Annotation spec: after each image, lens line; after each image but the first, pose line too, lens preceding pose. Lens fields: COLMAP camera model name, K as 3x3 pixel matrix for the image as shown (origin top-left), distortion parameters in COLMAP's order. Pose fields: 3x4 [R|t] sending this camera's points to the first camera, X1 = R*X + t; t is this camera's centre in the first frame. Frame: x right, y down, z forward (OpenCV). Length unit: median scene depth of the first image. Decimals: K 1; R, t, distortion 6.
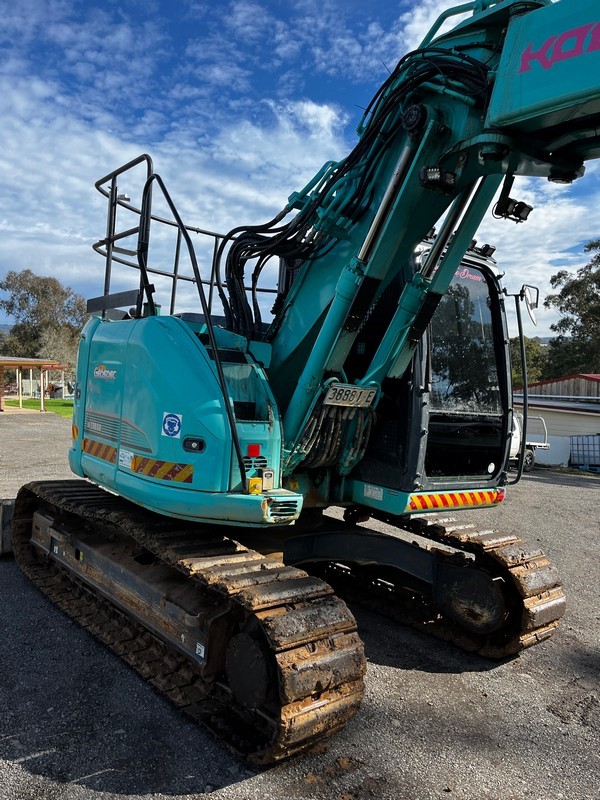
lens RADIAL K [[616.0, 0, 305.8], [0, 616.0, 406.5], [0, 0, 1]] dist [0.070441, -0.102041]
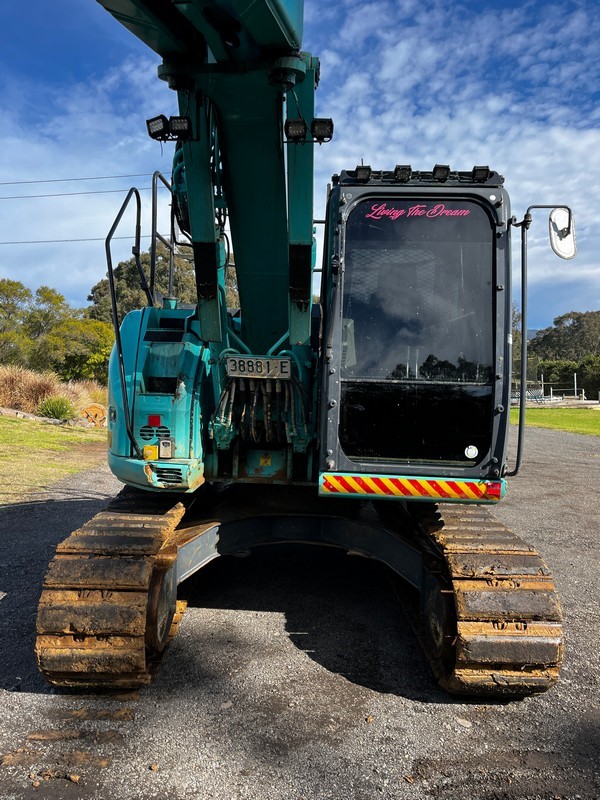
lens RADIAL K [[616.0, 0, 302.3], [0, 616.0, 405.3], [0, 0, 1]] dist [0.070441, -0.102041]
pose [[0.755517, -0.015025, -0.654956, 0.680479], [0.010537, 0.999886, -0.010782, 0.048269], [0.655044, 0.001245, 0.755590, 0.282913]]
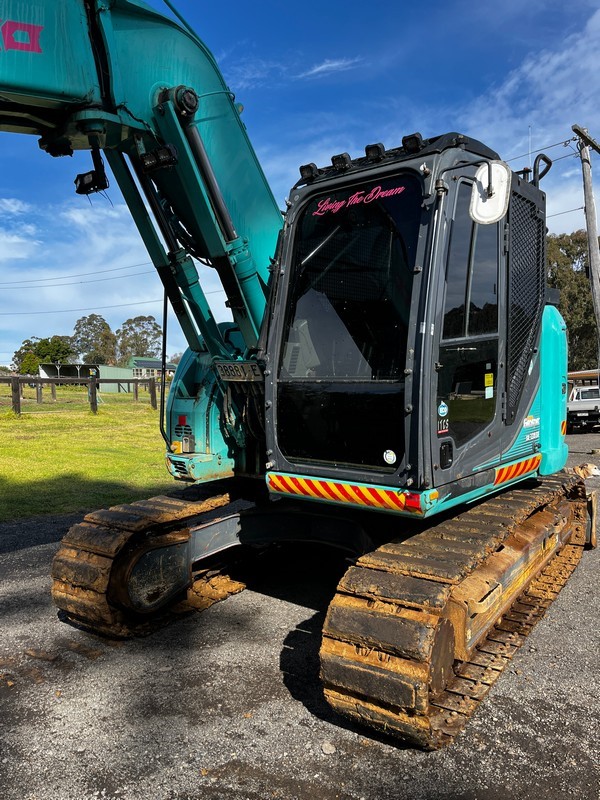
lens RADIAL K [[616.0, 0, 302.0], [0, 616.0, 402.6], [0, 0, 1]] dist [0.070441, -0.102041]
pose [[0.227152, -0.028560, -0.973441, 1.001484], [0.004655, 0.999590, -0.028241, 0.059238], [0.973848, 0.001884, 0.227191, 0.779228]]
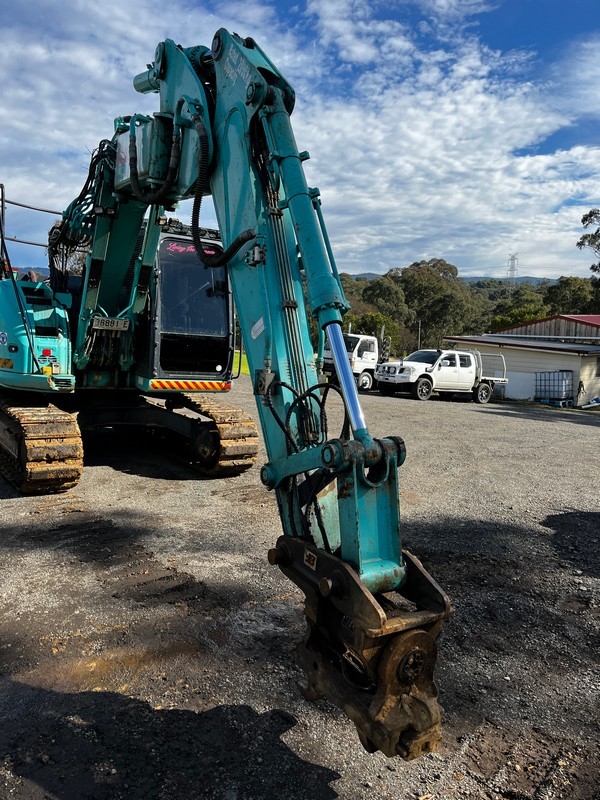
lens RADIAL K [[616.0, 0, 304.4], [0, 616.0, 405.5], [0, 0, 1]] dist [0.070441, -0.102041]
pose [[0.995698, 0.004727, -0.092532, 0.717609], [0.003280, 0.996274, 0.086188, 0.058837], [0.092595, -0.086120, 0.991973, -0.677965]]
